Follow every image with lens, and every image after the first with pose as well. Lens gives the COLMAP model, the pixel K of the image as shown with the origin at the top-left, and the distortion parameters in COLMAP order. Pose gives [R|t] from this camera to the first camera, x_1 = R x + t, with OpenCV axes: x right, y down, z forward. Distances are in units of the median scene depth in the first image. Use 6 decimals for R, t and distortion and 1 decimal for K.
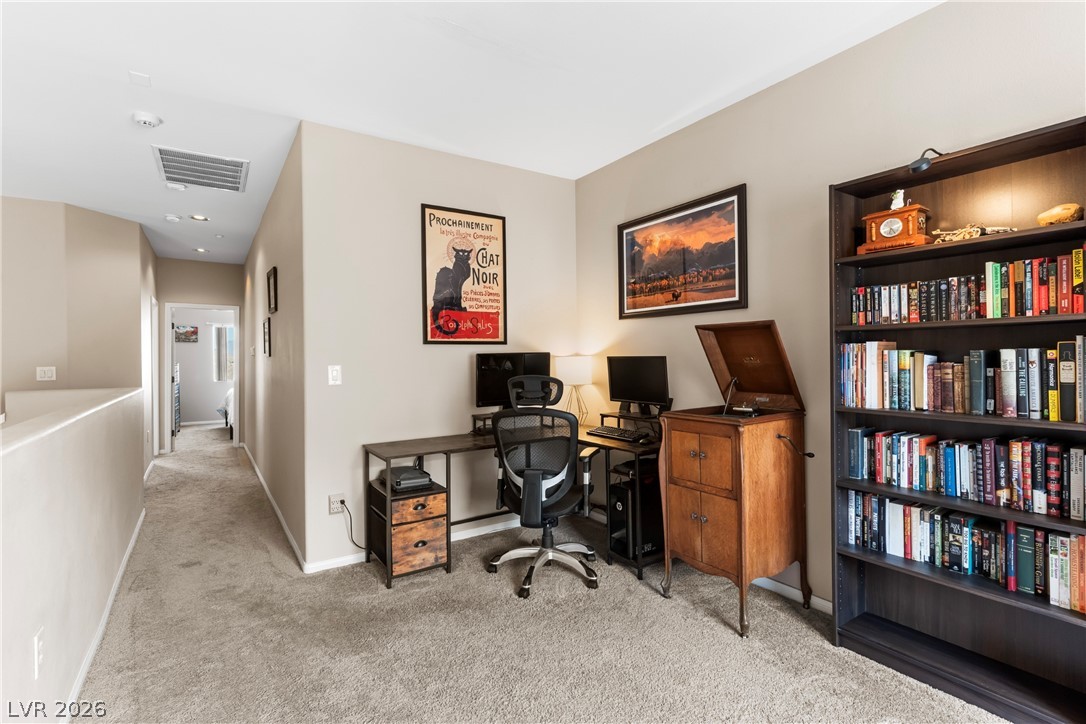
lens RADIAL K [[511.3, 0, 540.5], [0, 511.3, 357.4], [0, 0, 1]] dist [0.000324, -0.001436]
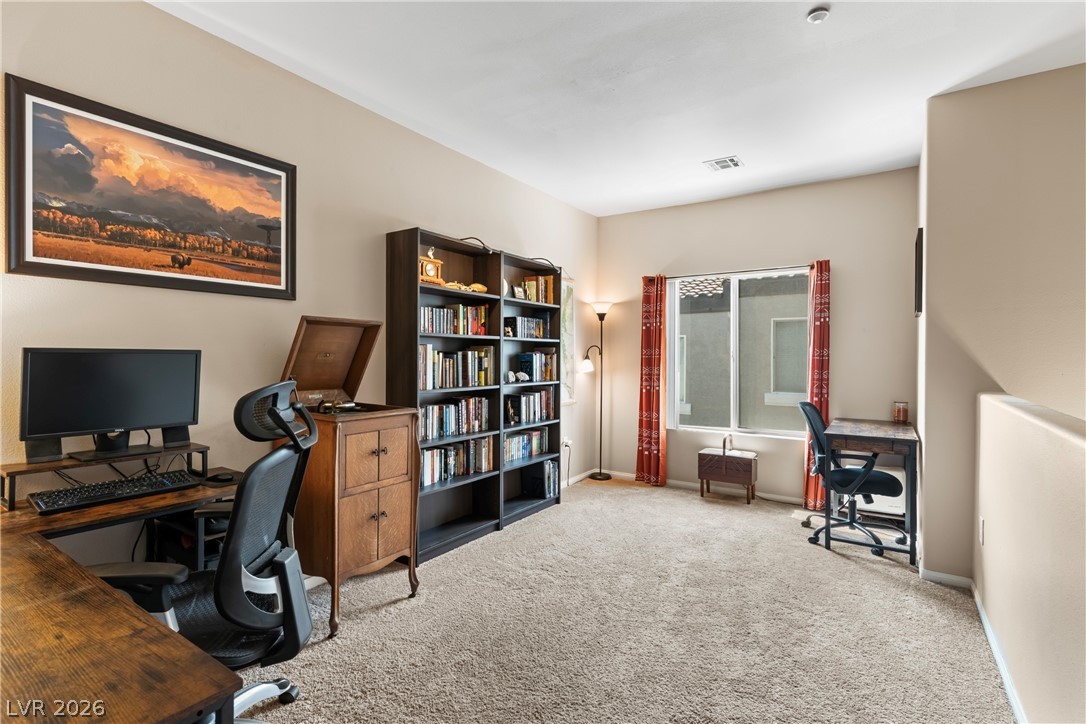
lens RADIAL K [[511.3, 0, 540.5], [0, 511.3, 357.4], [0, 0, 1]] dist [0.000324, -0.001436]
pose [[-0.378294, 0.005823, 0.925667, -0.612391], [-0.001602, 0.999975, -0.006945, 0.012499], [-0.925684, -0.004110, -0.378275, 0.919183]]
